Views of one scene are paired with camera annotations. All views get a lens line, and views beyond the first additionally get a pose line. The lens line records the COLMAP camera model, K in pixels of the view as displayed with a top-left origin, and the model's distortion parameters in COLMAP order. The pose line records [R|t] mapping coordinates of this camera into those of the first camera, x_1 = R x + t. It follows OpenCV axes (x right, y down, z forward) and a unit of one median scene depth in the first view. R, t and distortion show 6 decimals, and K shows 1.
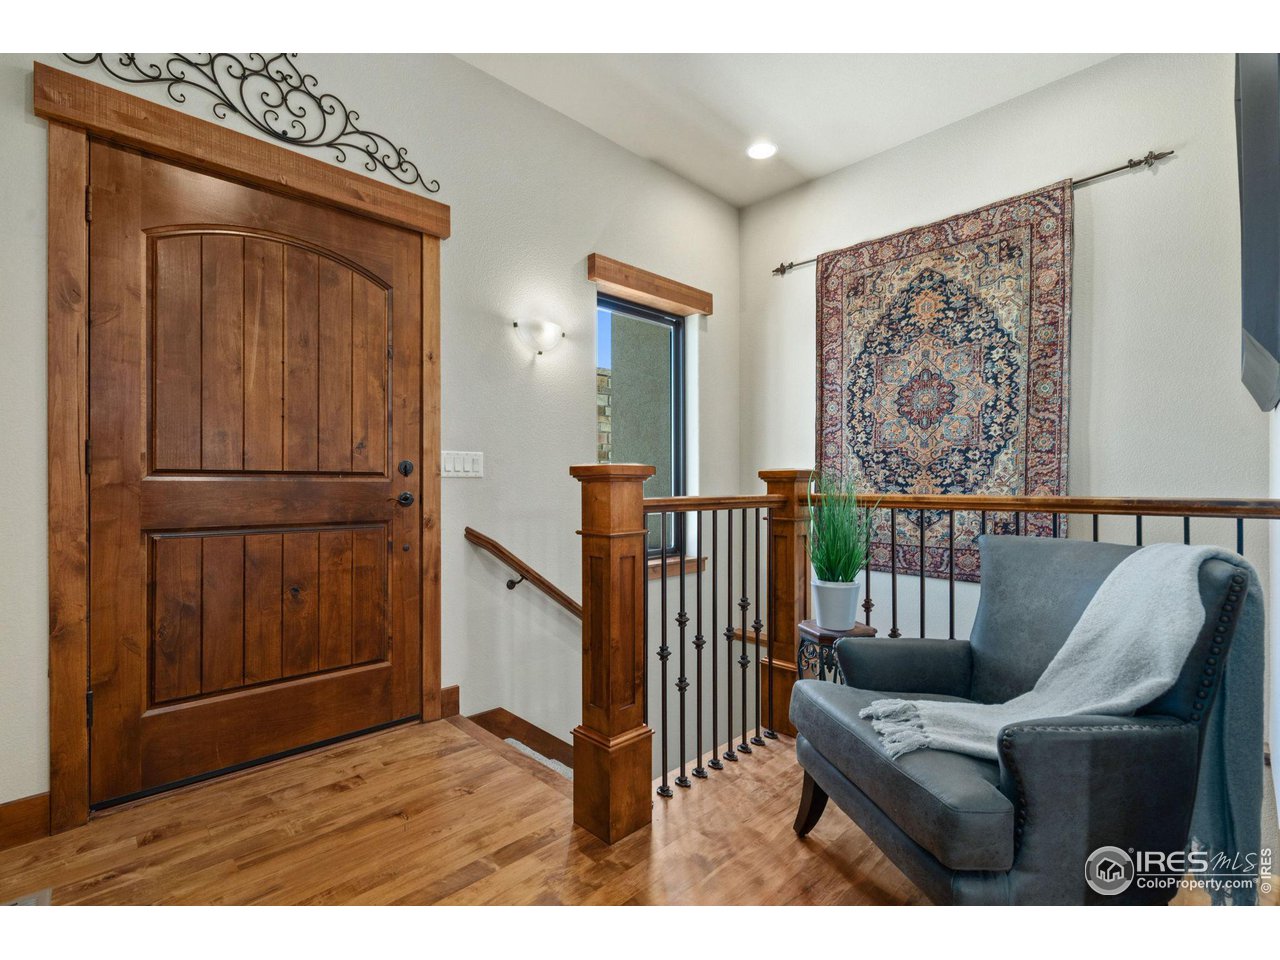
lens RADIAL K [[586.9, 0, 636.7], [0, 586.9, 478.4], [0, 0, 1]] dist [-0.000292, 0.001225]
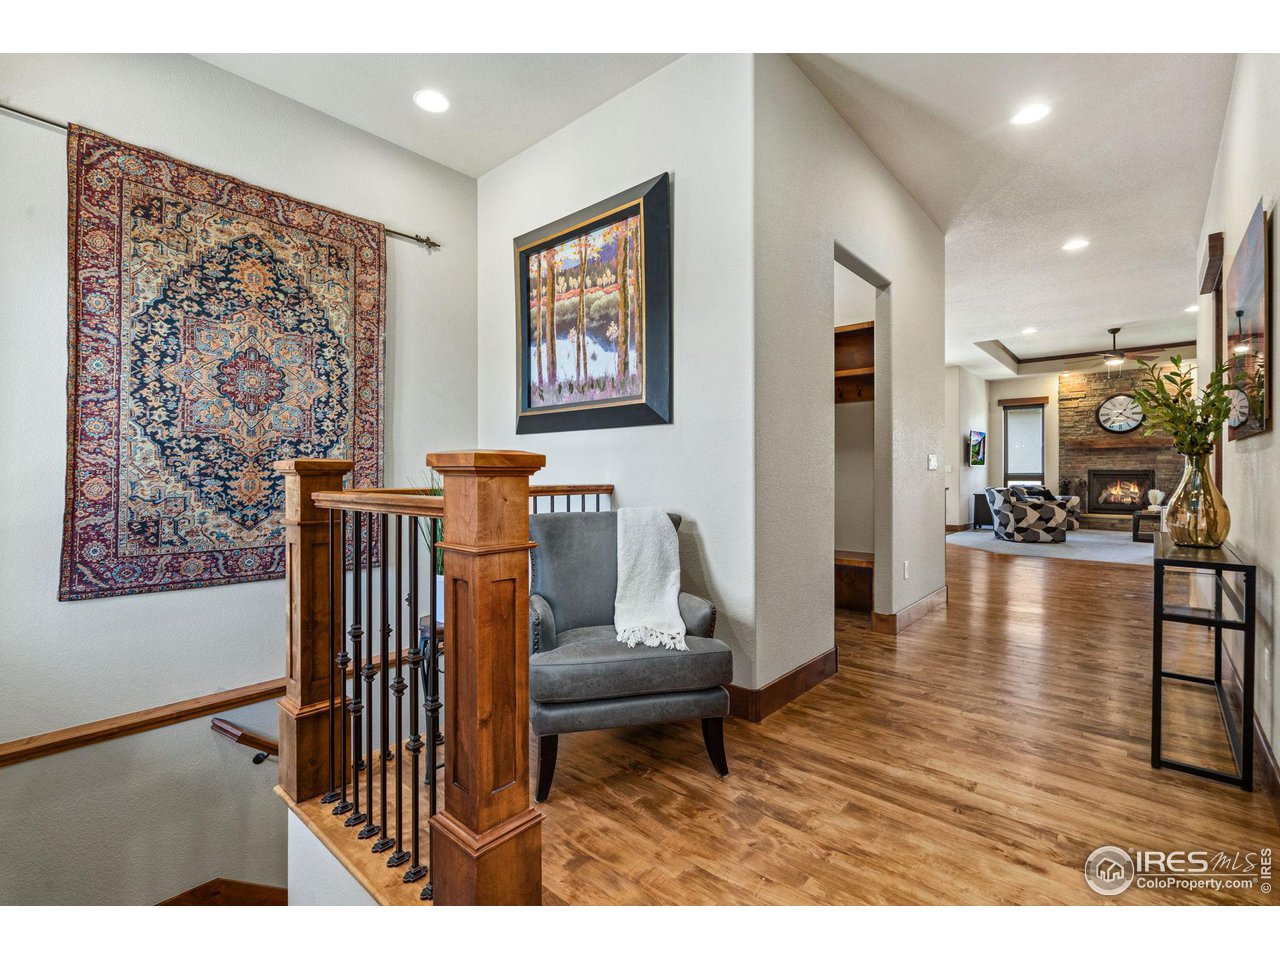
lens RADIAL K [[586.9, 0, 636.7], [0, 586.9, 478.4], [0, 0, 1]] dist [-0.000292, 0.001225]
pose [[-0.082131, -0.004882, 0.996610, -0.447119], [-0.003942, 0.999982, 0.004574, 0.004970], [-0.996614, -0.003553, -0.082149, 0.501808]]
